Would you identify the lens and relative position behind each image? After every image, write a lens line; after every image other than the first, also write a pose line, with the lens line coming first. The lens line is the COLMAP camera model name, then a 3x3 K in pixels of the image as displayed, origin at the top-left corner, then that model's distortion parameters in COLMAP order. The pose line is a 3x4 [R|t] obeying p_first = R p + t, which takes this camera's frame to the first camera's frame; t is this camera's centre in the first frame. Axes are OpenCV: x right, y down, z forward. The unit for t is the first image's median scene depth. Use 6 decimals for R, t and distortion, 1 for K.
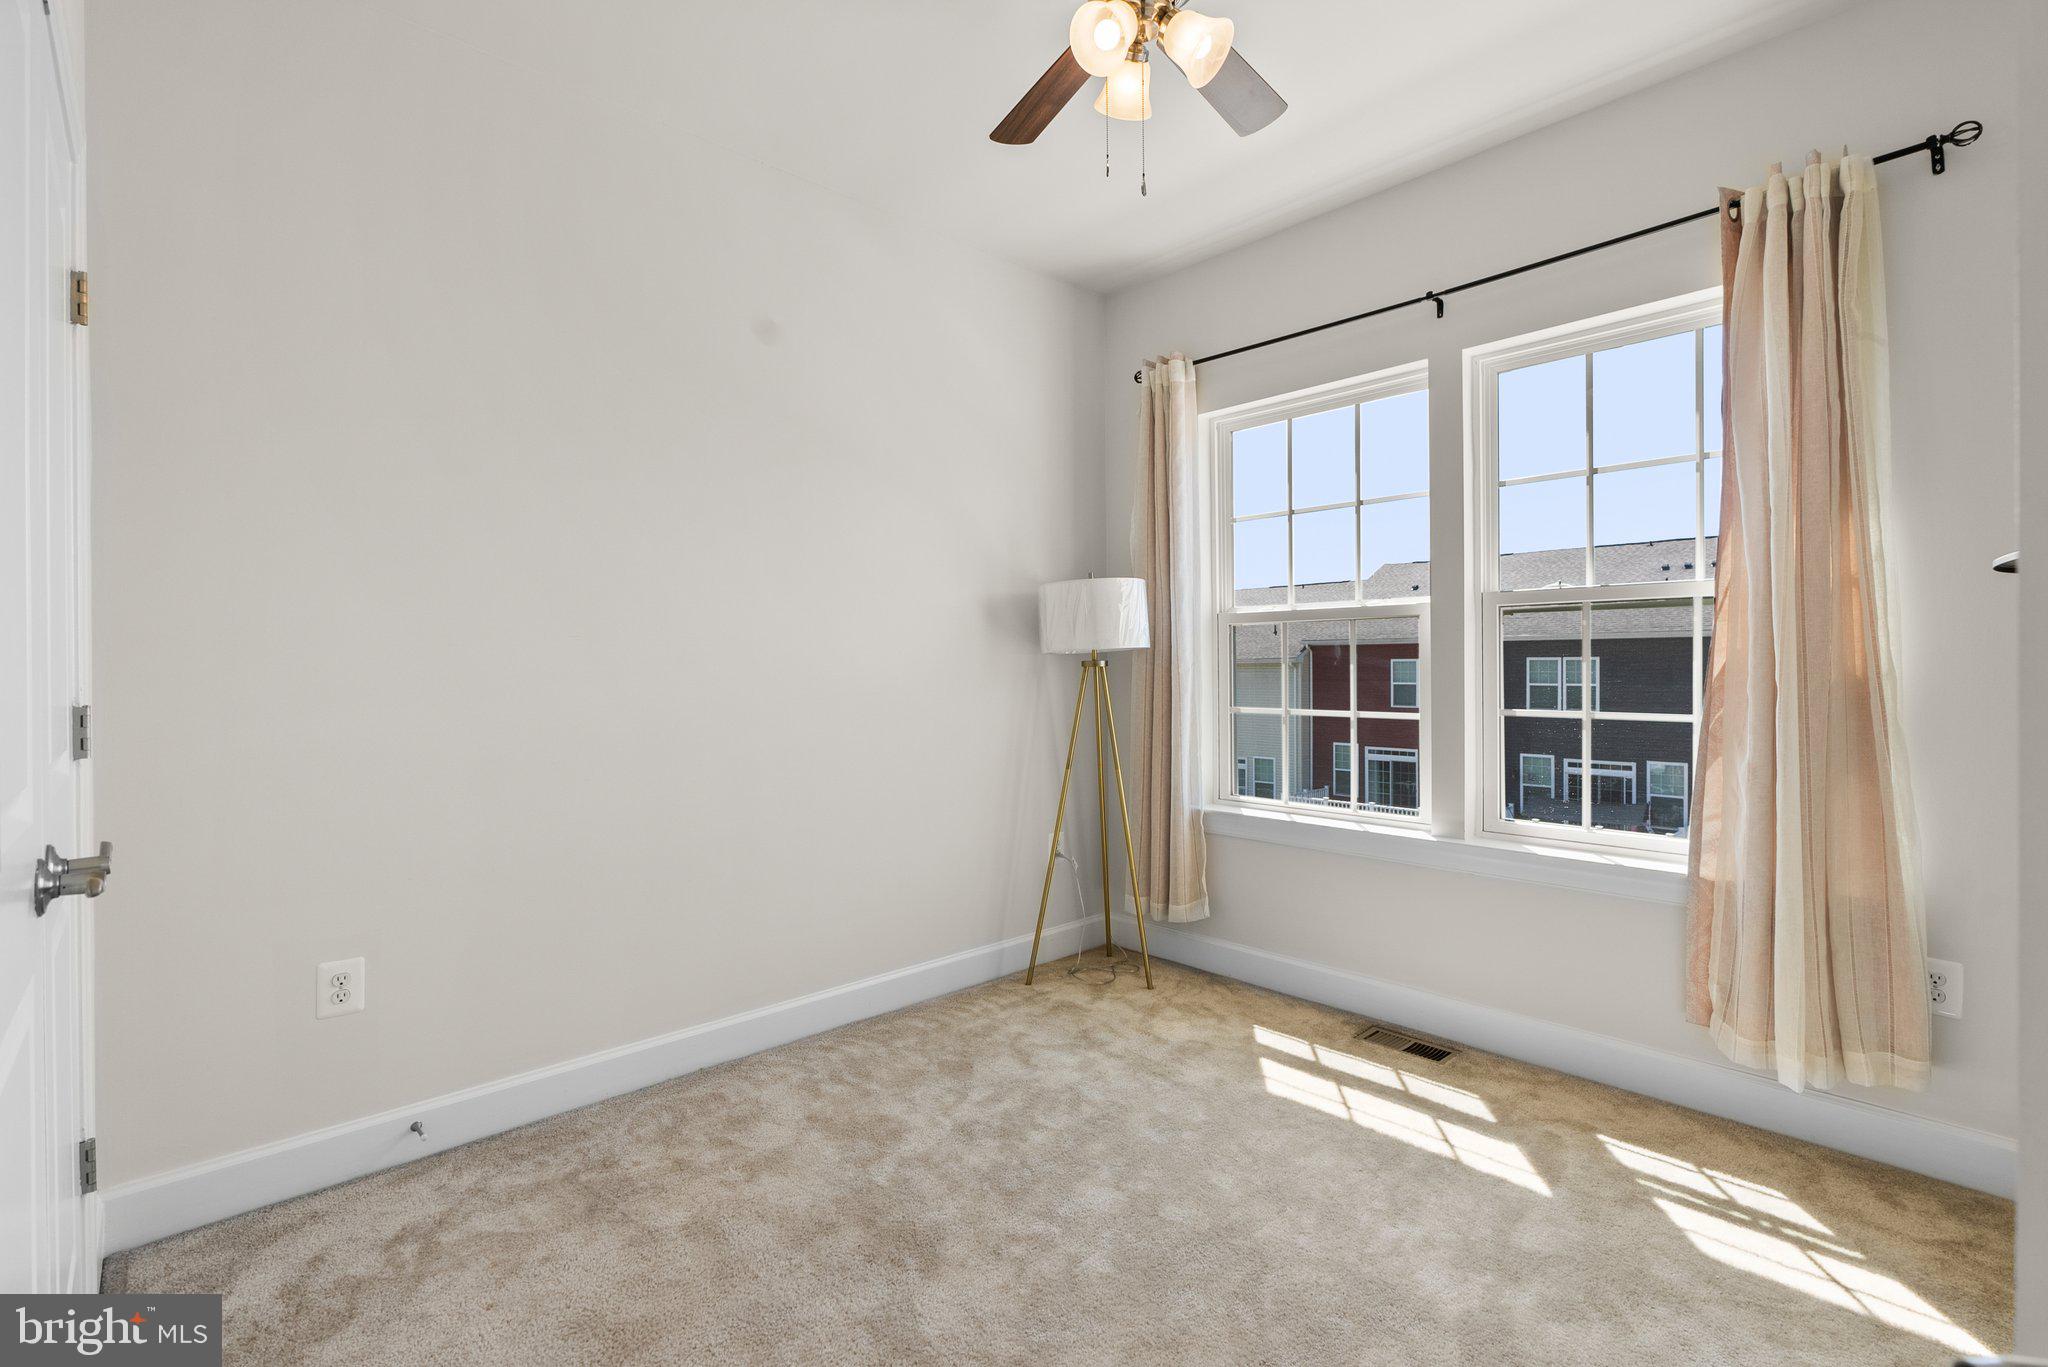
lens RADIAL K [[922.5, 0, 1020.0], [0, 922.5, 695.5], [0, 0, 1]] dist [-0.003730, 0.000706]
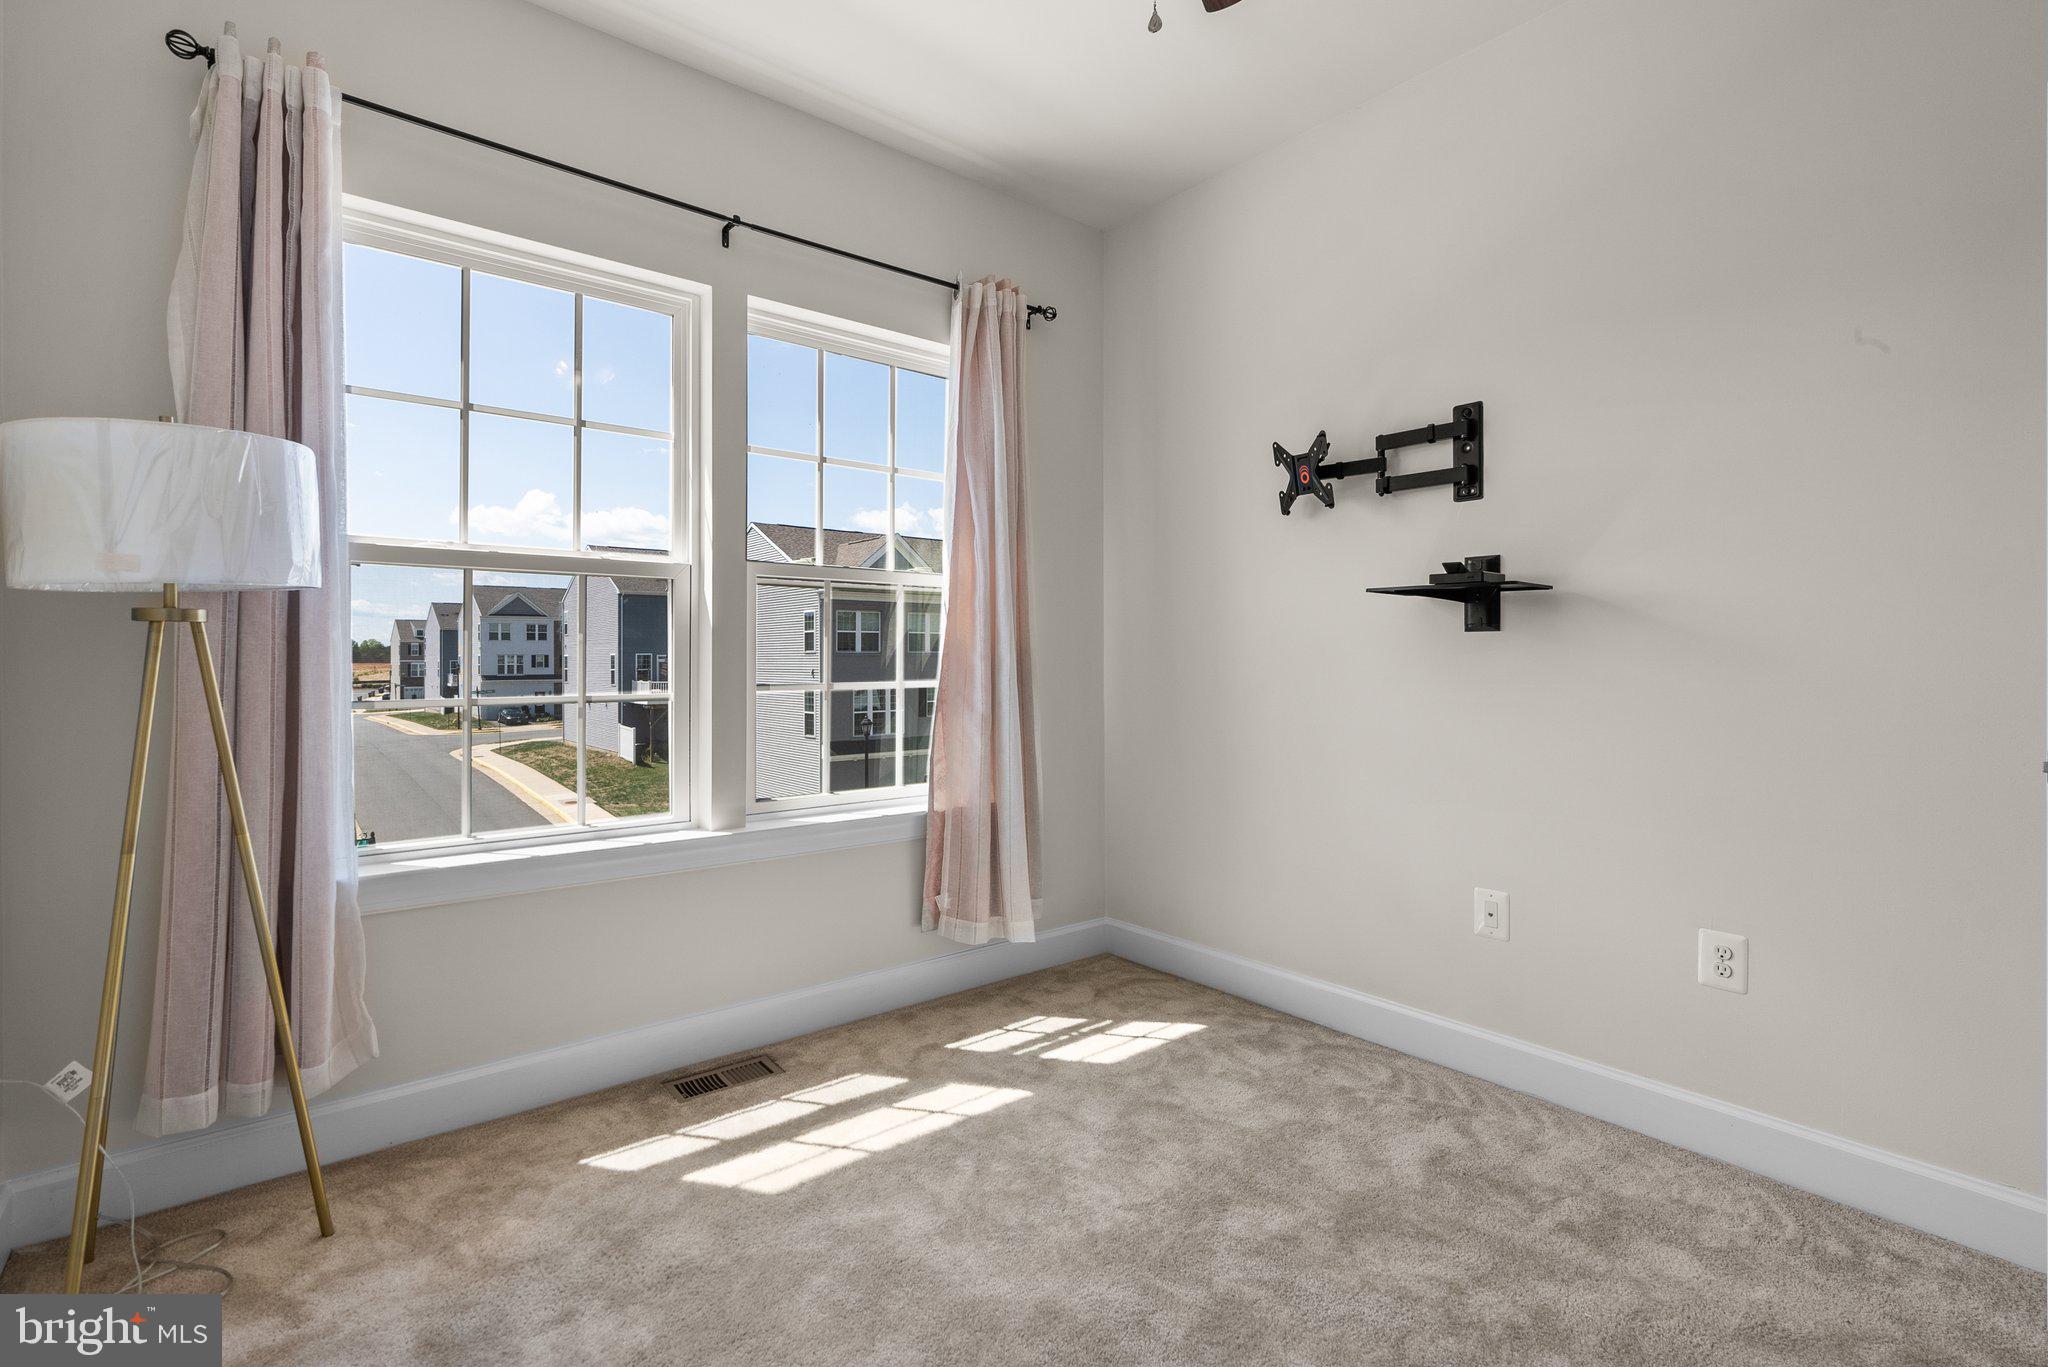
lens RADIAL K [[924.8, 0, 1016.9], [0, 924.8, 674.6], [0, 0, 1]] dist [-0.020570, 0.009673]
pose [[0.075545, -0.009263, 0.997099, -0.470333], [0.031757, 0.999472, 0.006879, 0.007931], [-0.996637, 0.031146, 0.075799, 0.749466]]
